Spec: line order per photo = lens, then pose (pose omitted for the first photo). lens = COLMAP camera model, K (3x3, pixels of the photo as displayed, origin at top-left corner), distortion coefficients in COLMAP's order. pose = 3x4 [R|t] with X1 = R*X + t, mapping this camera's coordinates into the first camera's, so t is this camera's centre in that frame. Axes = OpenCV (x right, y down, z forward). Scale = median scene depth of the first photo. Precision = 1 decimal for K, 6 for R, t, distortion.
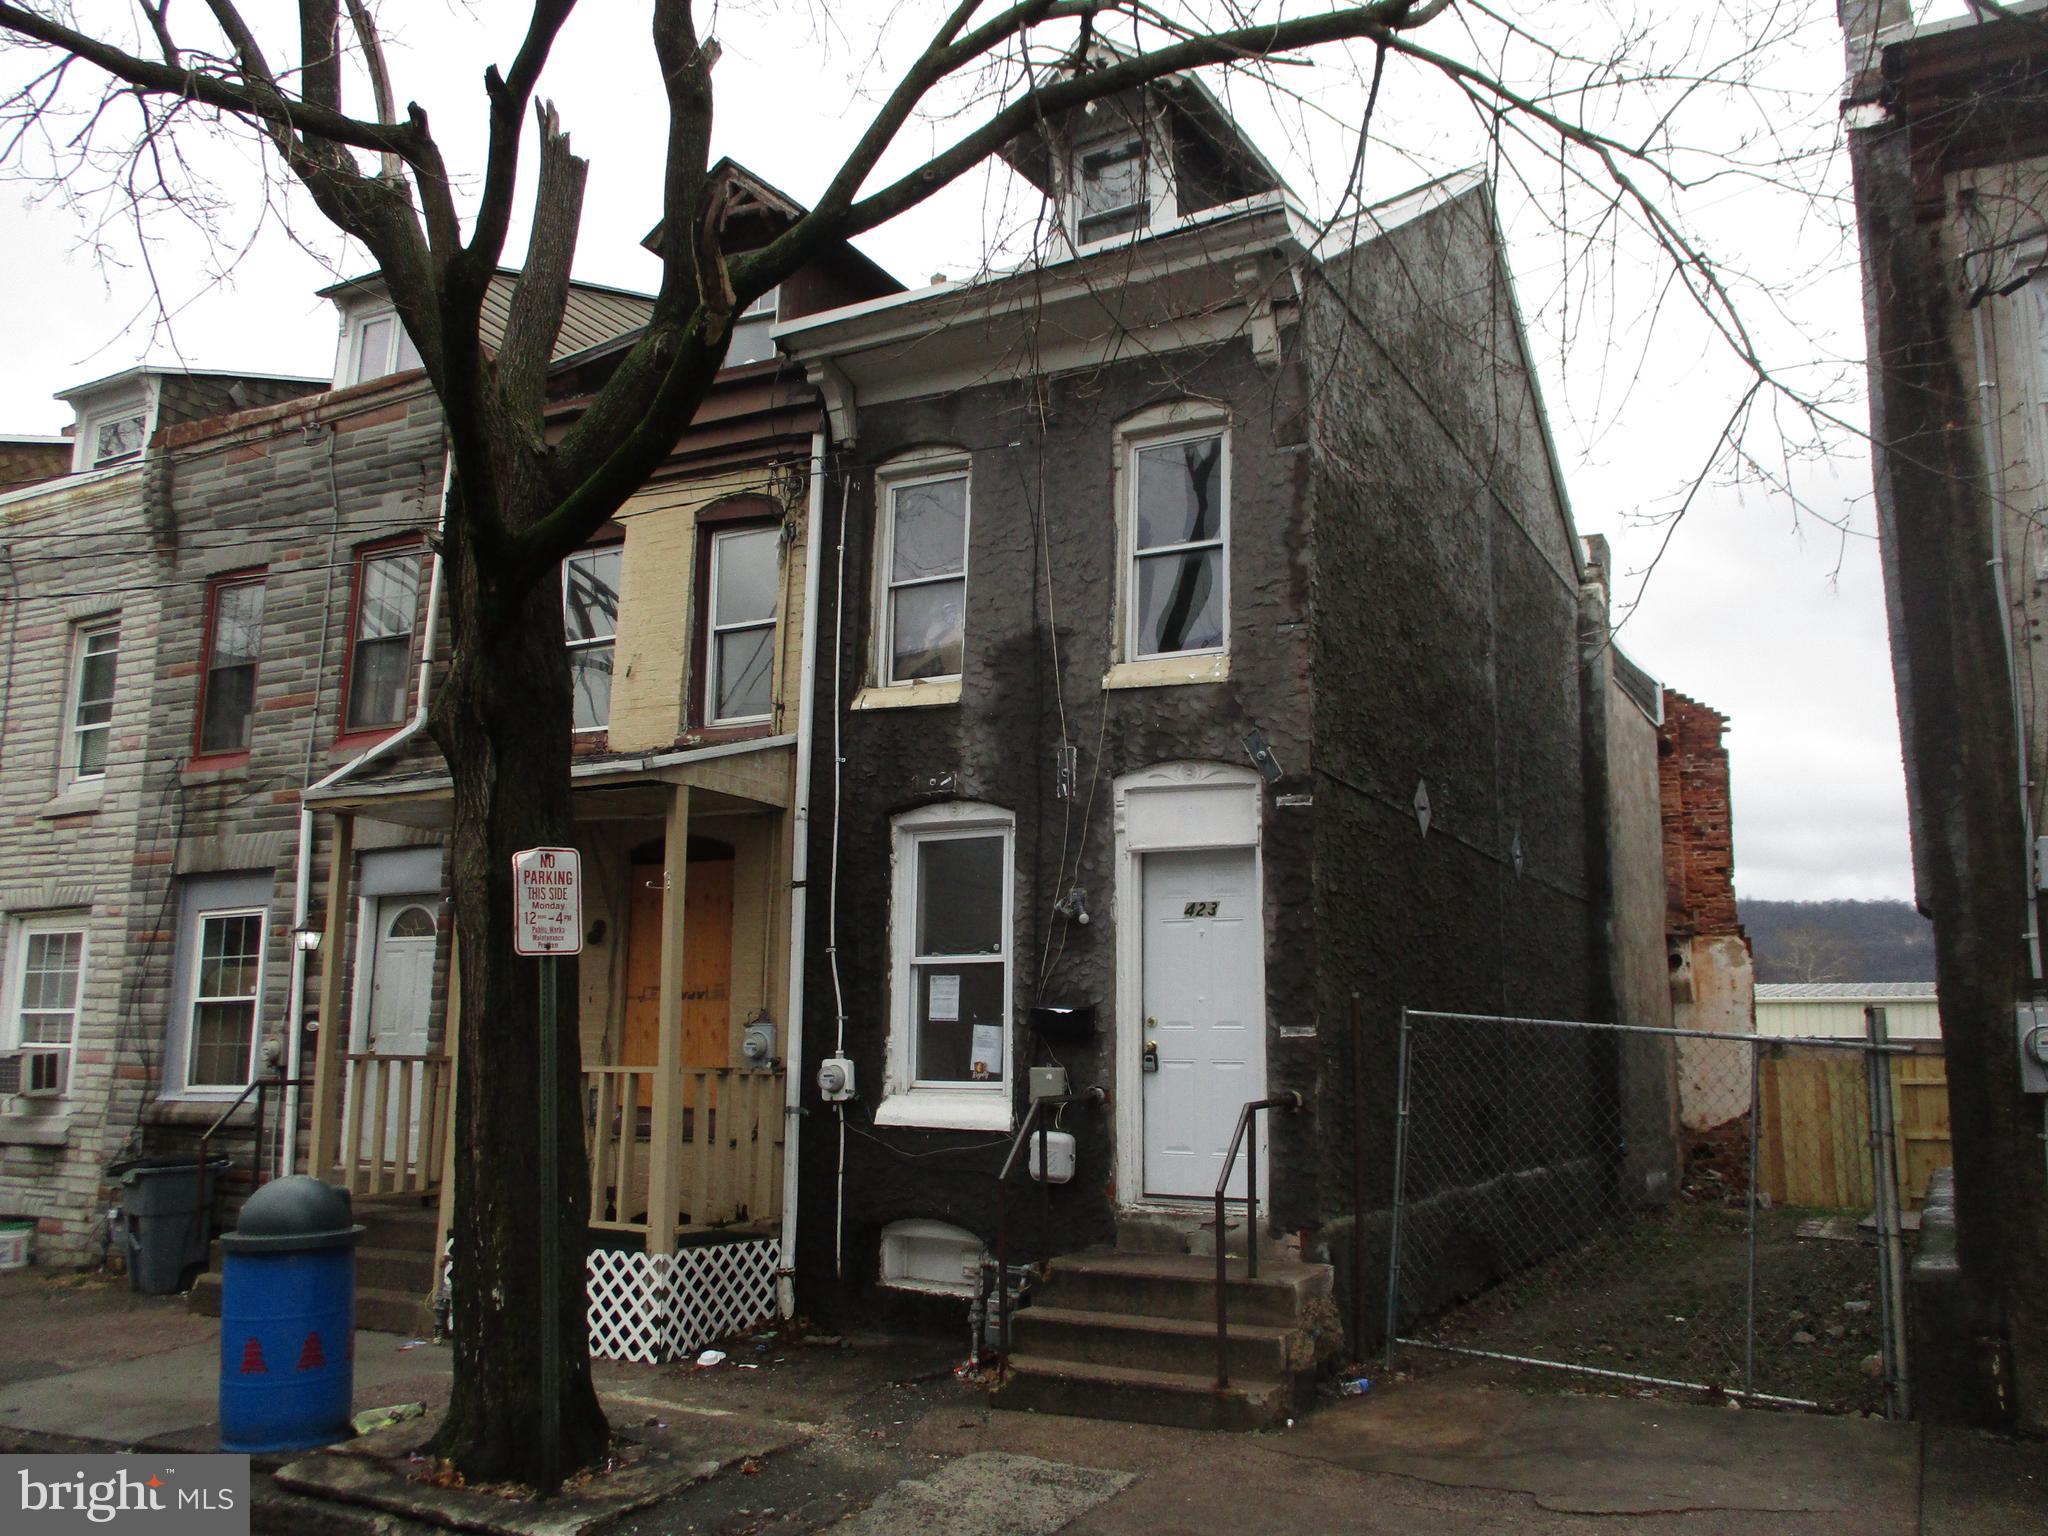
lens RADIAL K [[1699.8, 0, 1026.4], [0, 1699.8, 766.2], [0, 0, 1]] dist [-0.040123, 0.031506]
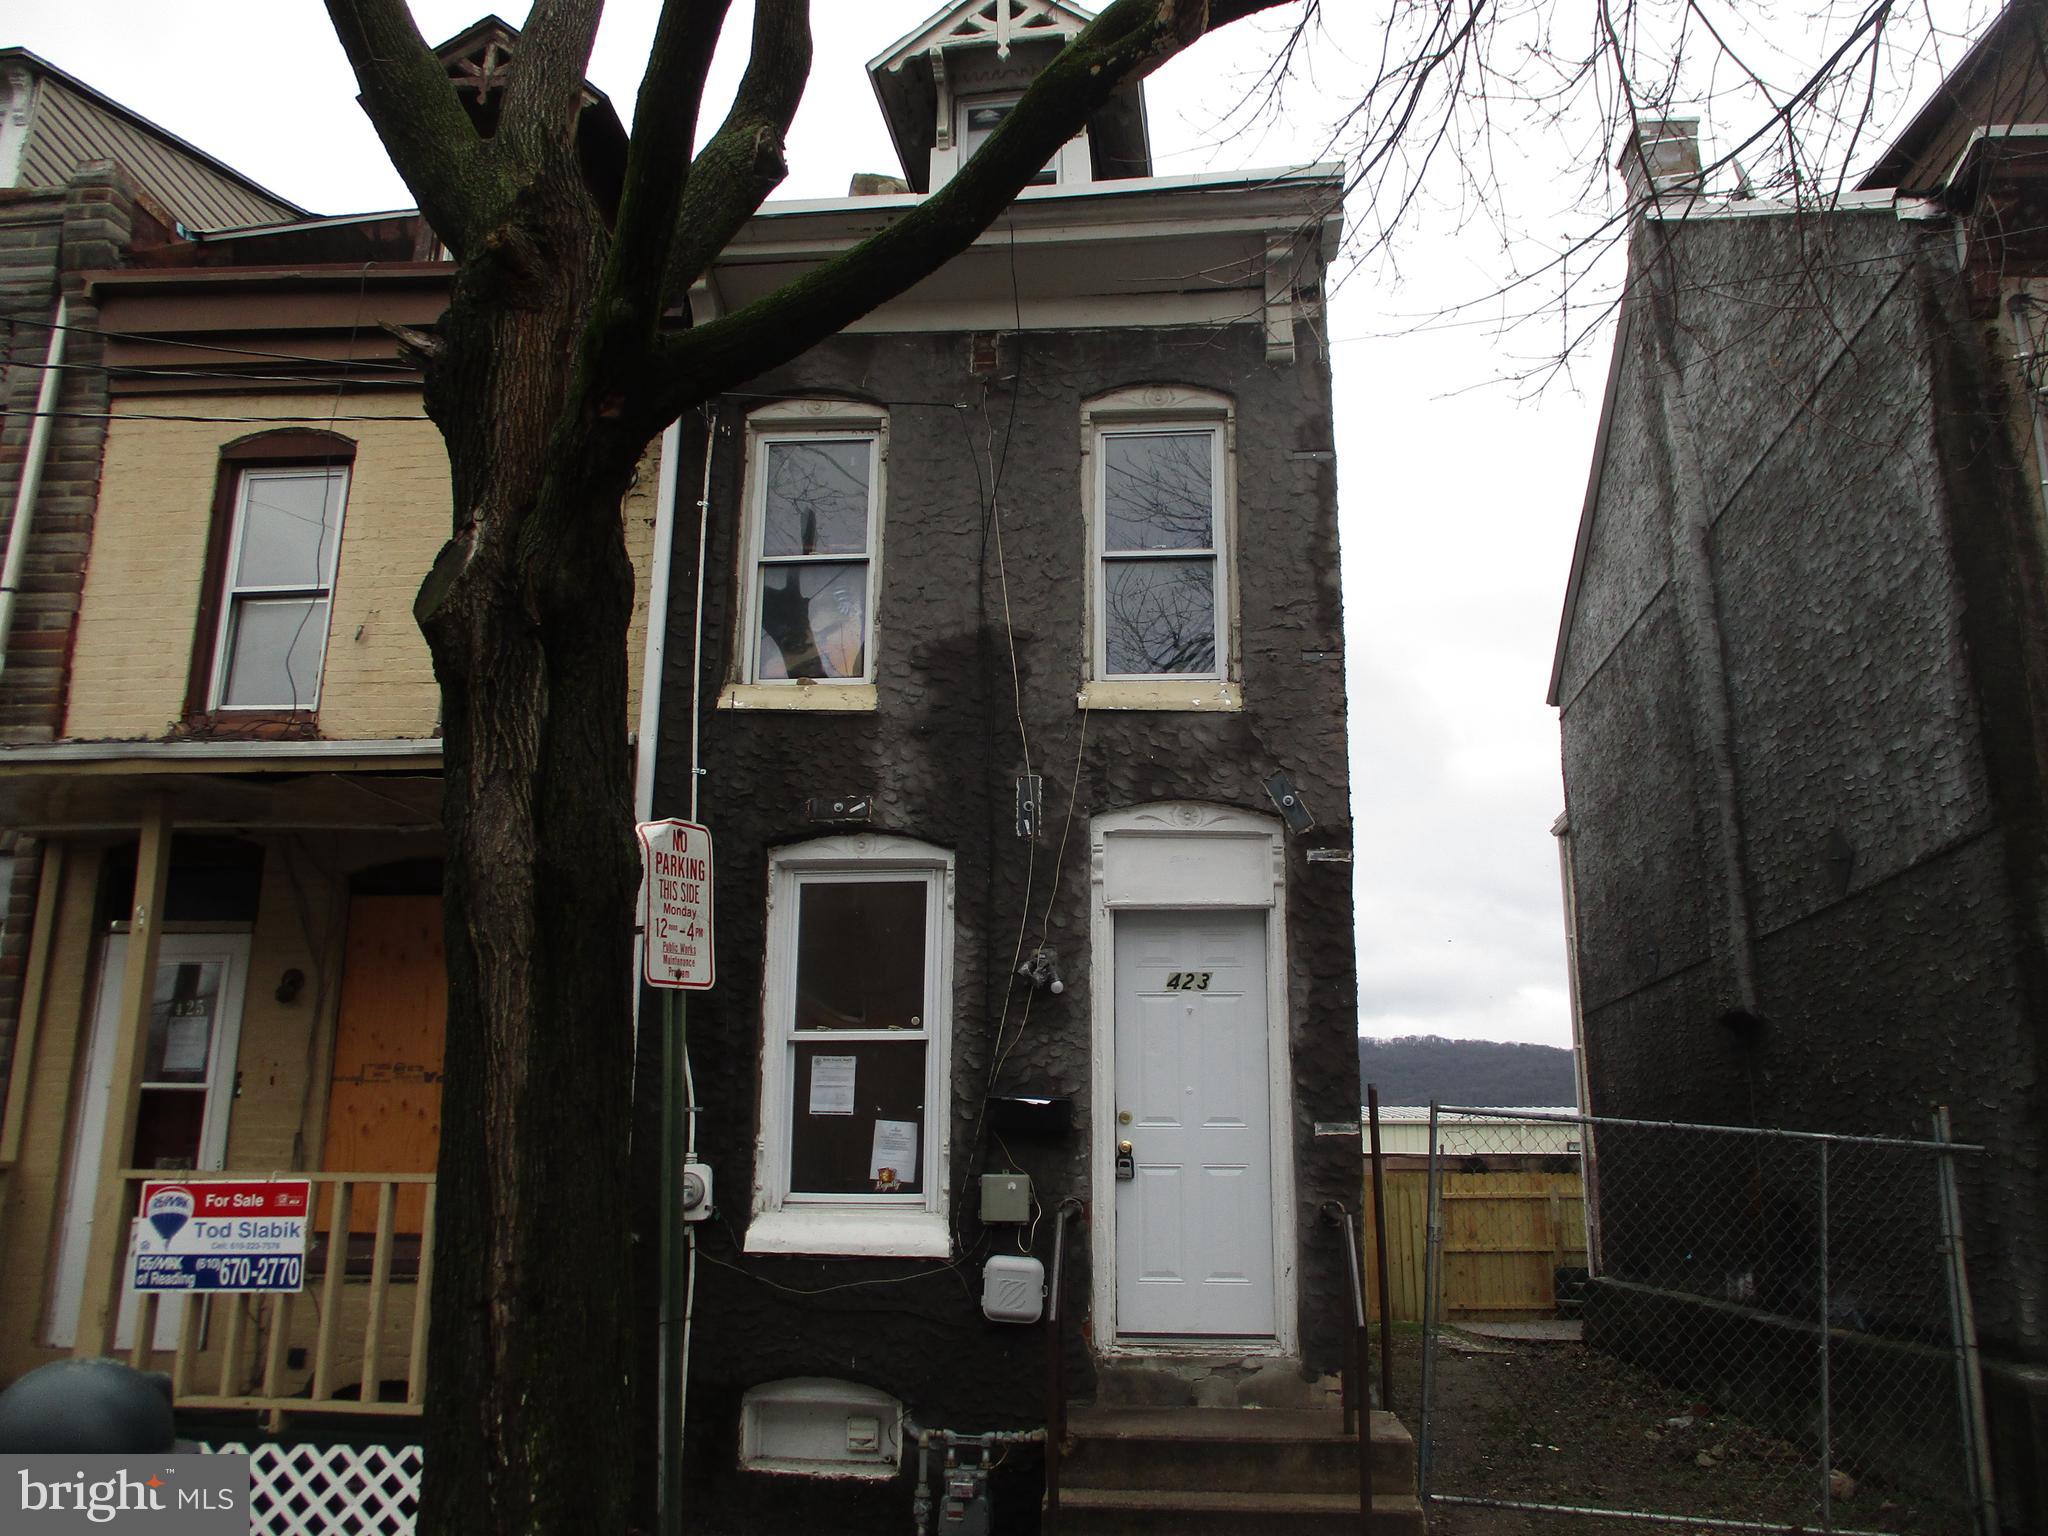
lens RADIAL K [[1699.8, 0, 1023.1], [0, 1699.8, 763.4], [0, 0, 1]] dist [-0.040123, 0.031506]
pose [[0.917567, 0.091364, 0.386941, -0.294540], [-0.063899, 0.994475, -0.083287, 0.051119], [-0.392413, 0.051696, 0.918335, 0.255649]]
